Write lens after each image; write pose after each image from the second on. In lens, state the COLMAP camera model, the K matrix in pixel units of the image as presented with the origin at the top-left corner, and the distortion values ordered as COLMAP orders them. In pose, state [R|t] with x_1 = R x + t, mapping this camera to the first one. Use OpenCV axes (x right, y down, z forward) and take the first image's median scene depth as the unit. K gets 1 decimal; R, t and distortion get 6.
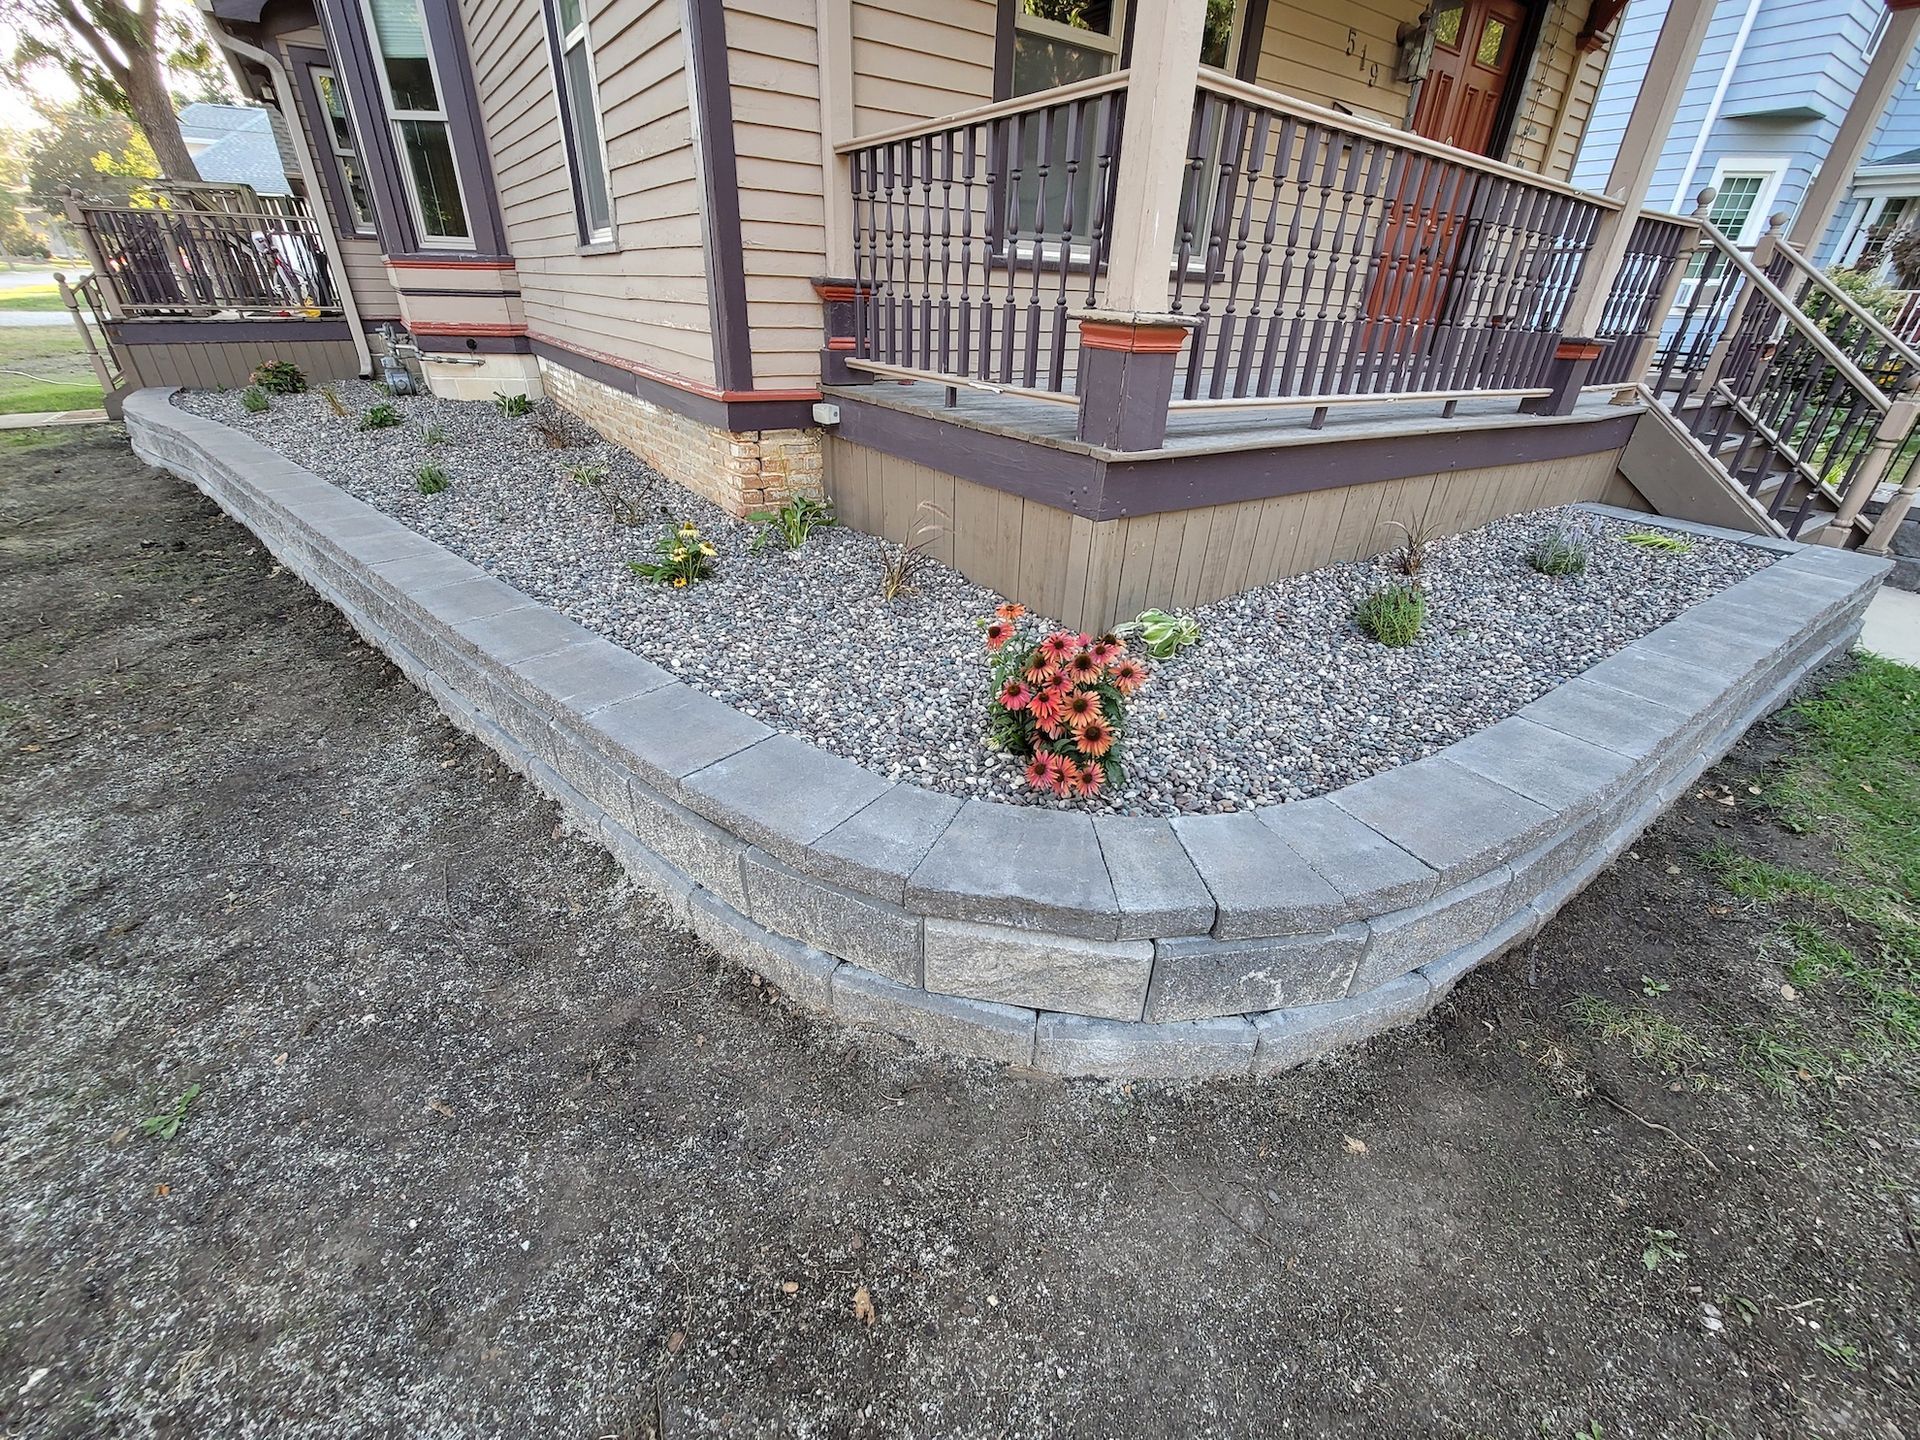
lens RADIAL K [[785.9, 0, 962.9], [0, 785.9, 723.7], [0, 0, 1]] dist [-0.004977, 0.000189]
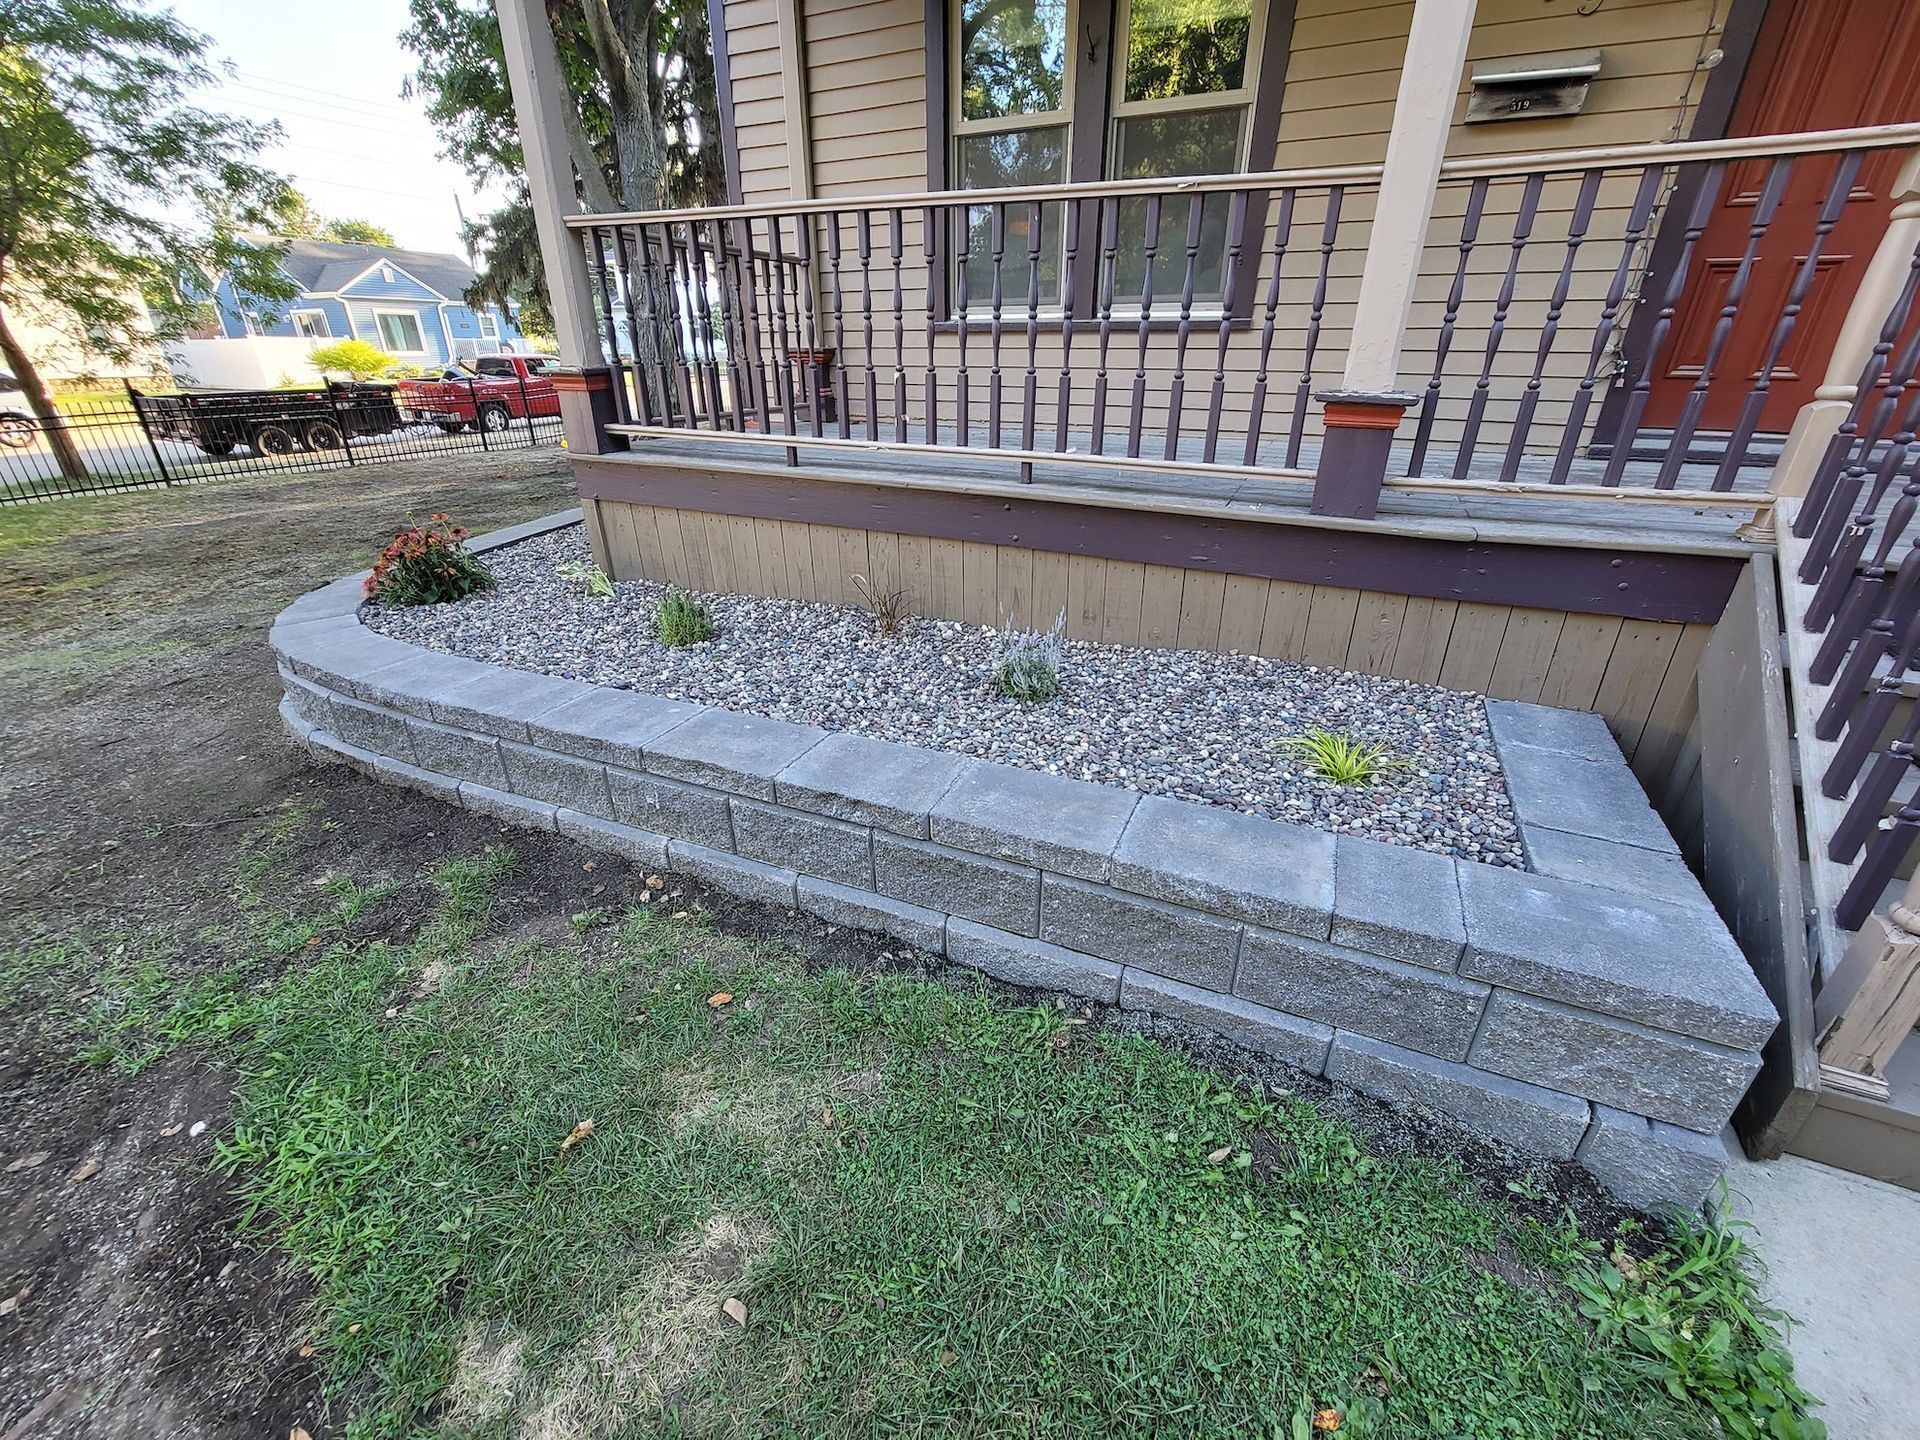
lens RADIAL K [[785.9, 0, 962.9], [0, 785.9, 723.7], [0, 0, 1]] dist [-0.004977, 0.000189]
pose [[0.500350, 0.336931, -0.797576, 1.139926], [-0.407512, 0.904408, 0.126414, -0.207195], [0.763927, 0.261770, 0.589824, 0.469235]]
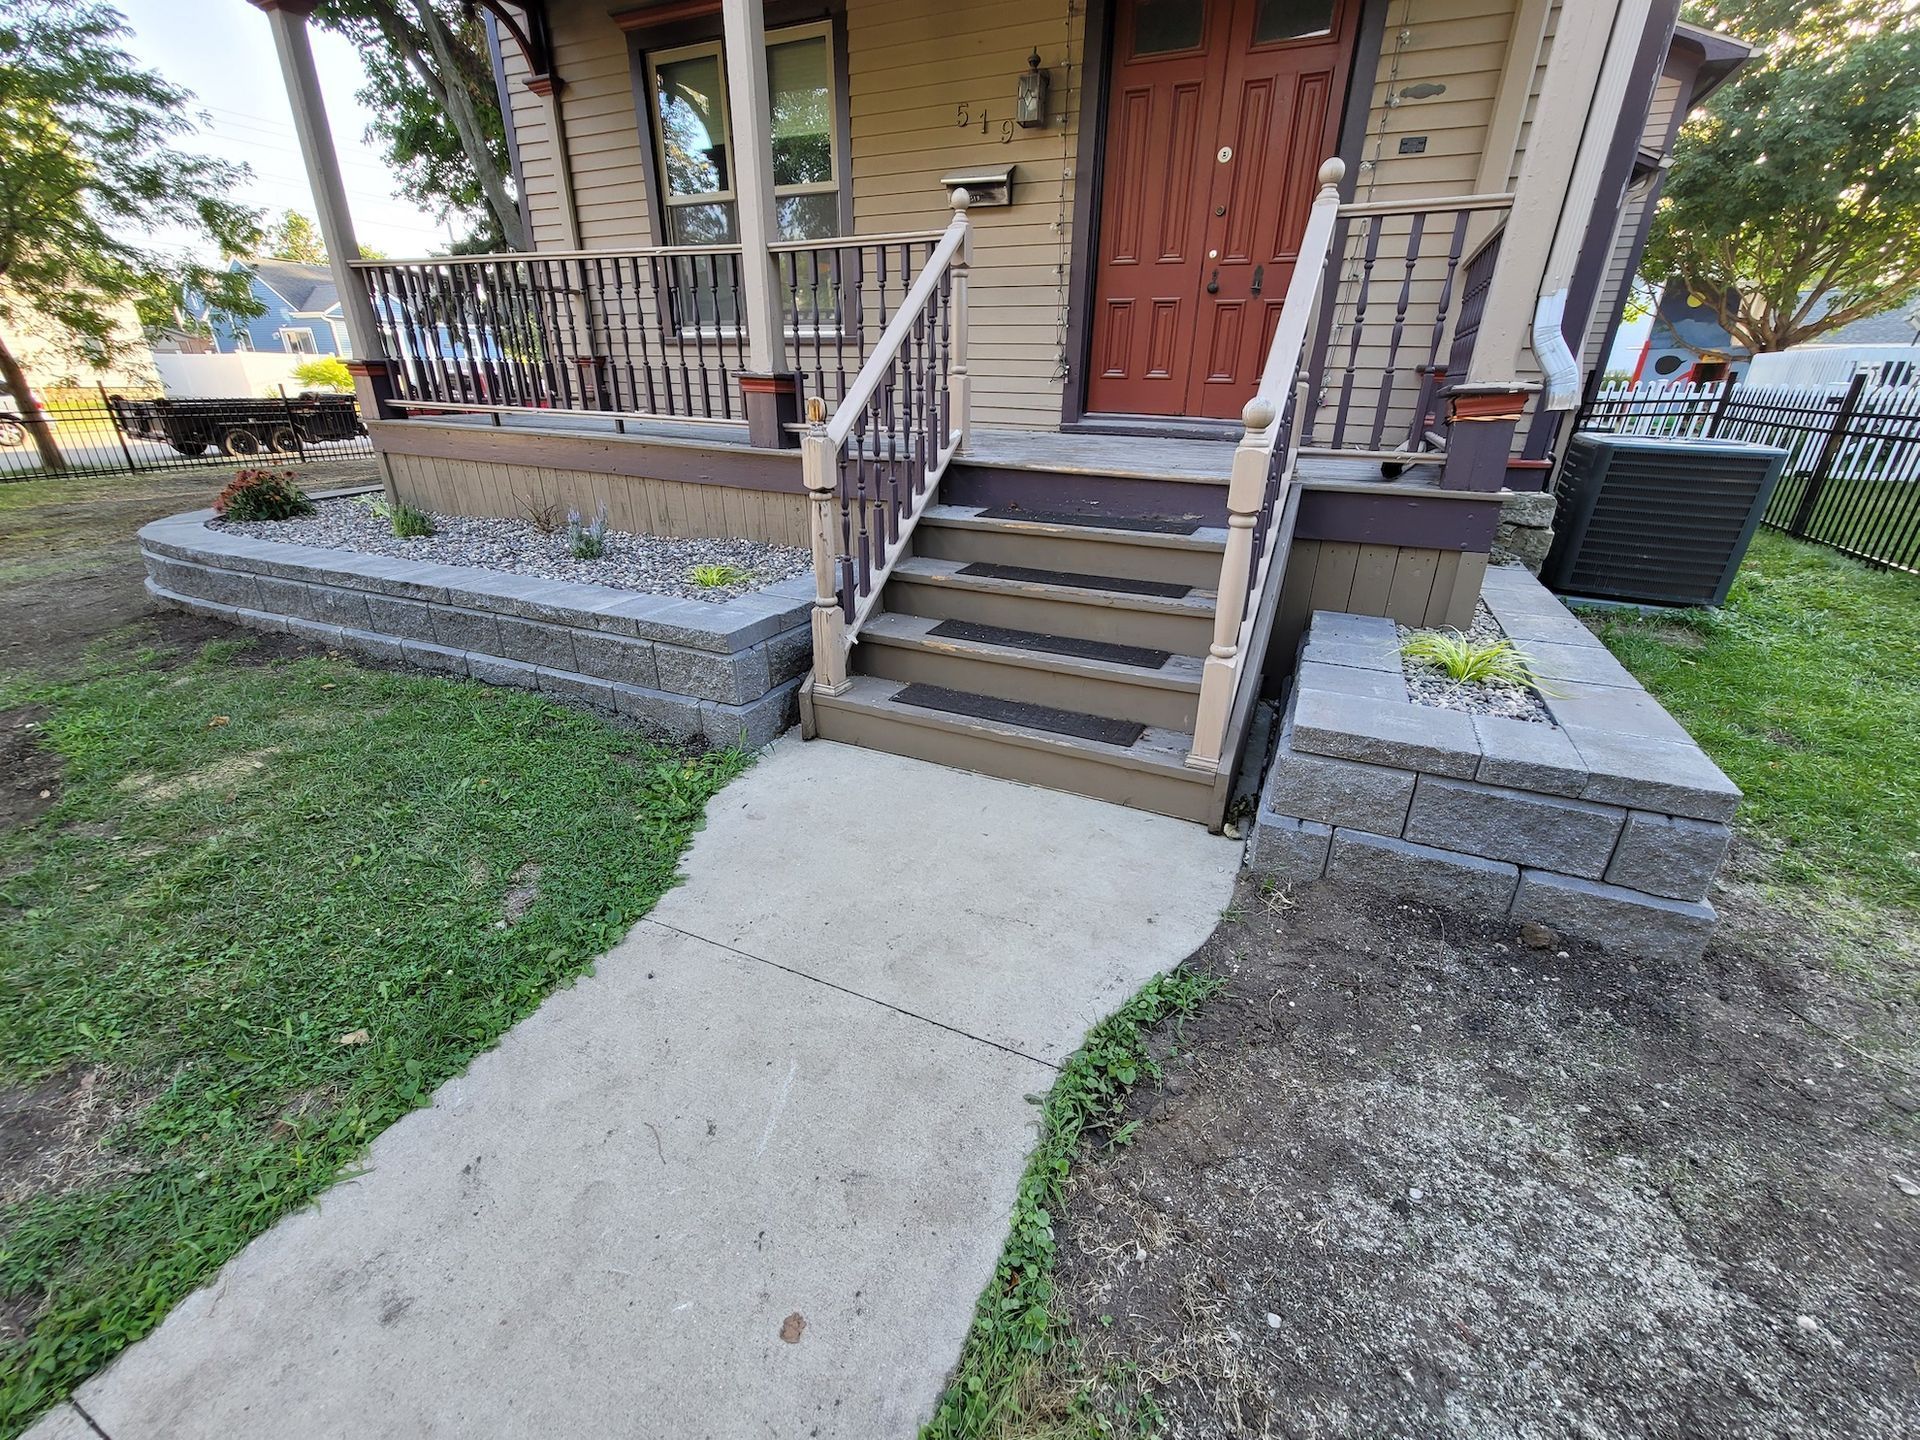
lens RADIAL K [[789.4, 0, 960.0], [0, 789.4, 720.0], [0, 0, 1]] dist [-0.002561, 0.000587]
pose [[0.497275, 0.314567, -0.808557, 1.798165], [-0.420499, 0.902563, 0.092526, -0.276827], [0.758879, 0.293987, 0.581097, 0.710075]]
